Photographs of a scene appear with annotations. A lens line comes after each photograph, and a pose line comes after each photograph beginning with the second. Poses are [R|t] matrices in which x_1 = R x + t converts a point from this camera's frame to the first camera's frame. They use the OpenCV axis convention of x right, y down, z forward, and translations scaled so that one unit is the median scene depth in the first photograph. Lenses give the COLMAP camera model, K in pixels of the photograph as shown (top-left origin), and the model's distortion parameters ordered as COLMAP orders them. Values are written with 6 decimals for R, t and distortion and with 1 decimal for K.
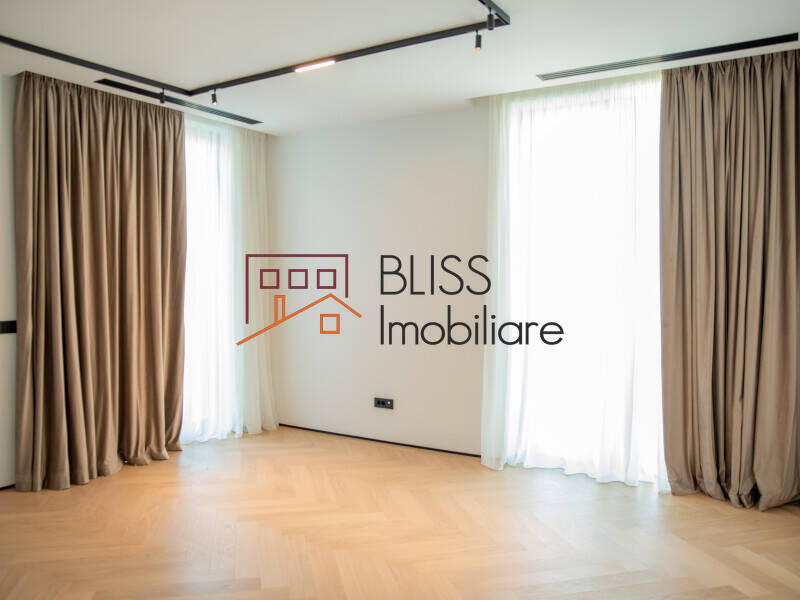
lens RADIAL K [[818.9, 0, 400.0], [0, 818.9, 300.0], [0, 0, 1]] dist [-0.143637, 0.099553]
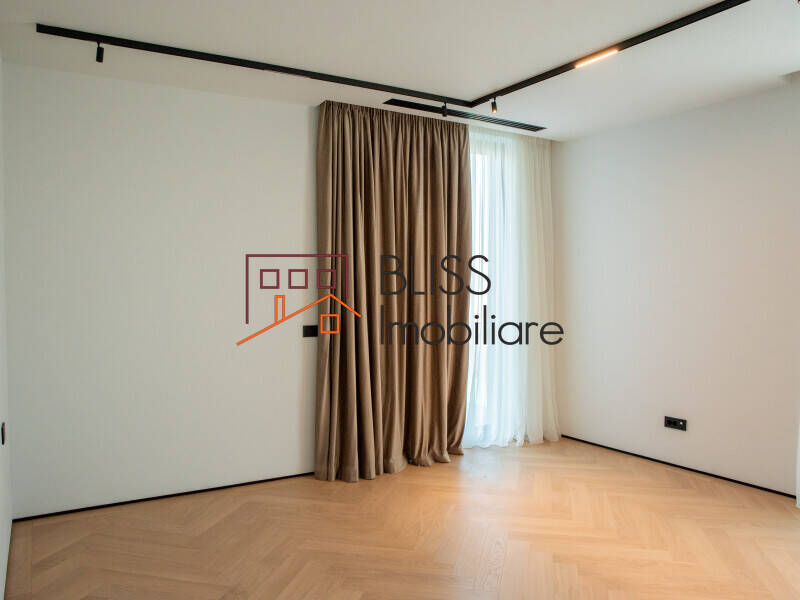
lens RADIAL K [[625.8, 0, 400.0], [0, 625.8, 300.0], [0, 0, 1]] dist [-0.122499, 0.096597]
pose [[0.895684, 0.008701, -0.444606, 0.007139], [-0.004196, 0.999929, 0.011114, -0.019055], [0.444671, -0.008089, 0.895657, 0.262933]]
